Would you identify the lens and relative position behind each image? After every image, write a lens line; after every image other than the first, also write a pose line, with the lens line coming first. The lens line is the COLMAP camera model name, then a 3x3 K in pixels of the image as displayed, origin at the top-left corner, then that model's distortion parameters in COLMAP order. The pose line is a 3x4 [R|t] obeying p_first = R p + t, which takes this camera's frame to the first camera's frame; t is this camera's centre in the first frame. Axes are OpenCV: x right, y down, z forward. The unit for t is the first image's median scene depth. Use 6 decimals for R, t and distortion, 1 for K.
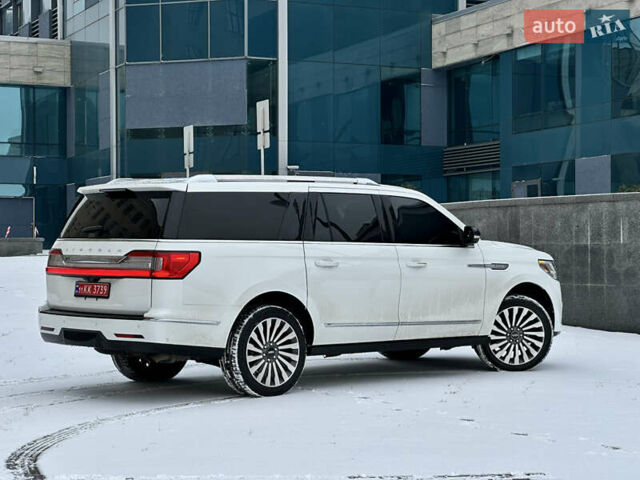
lens RADIAL K [[1413.2, 0, 331.5], [0, 1413.2, 239.7], [0, 0, 1]] dist [0.072476, 1.683628]
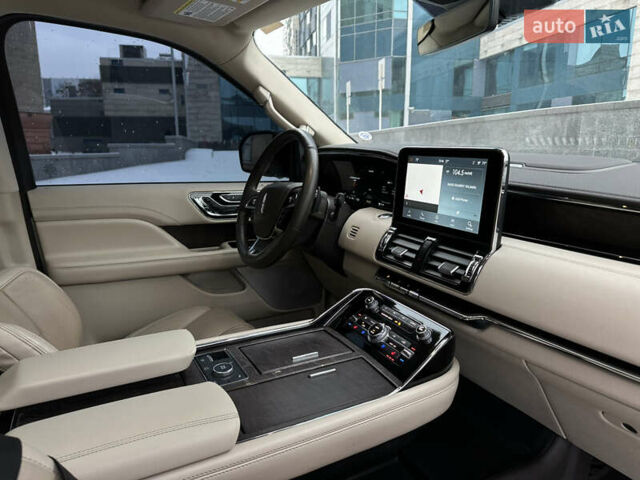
lens RADIAL K [[447.1, 0, 323.5], [0, 447.1, 240.2], [0, 0, 1]] dist [0.100200, -0.159109]
pose [[0.972804, 0.045934, -0.227030, 0.009854], [0.004278, 0.976410, 0.215883, -0.001757], [0.231591, -0.210983, 0.949659, 0.233019]]
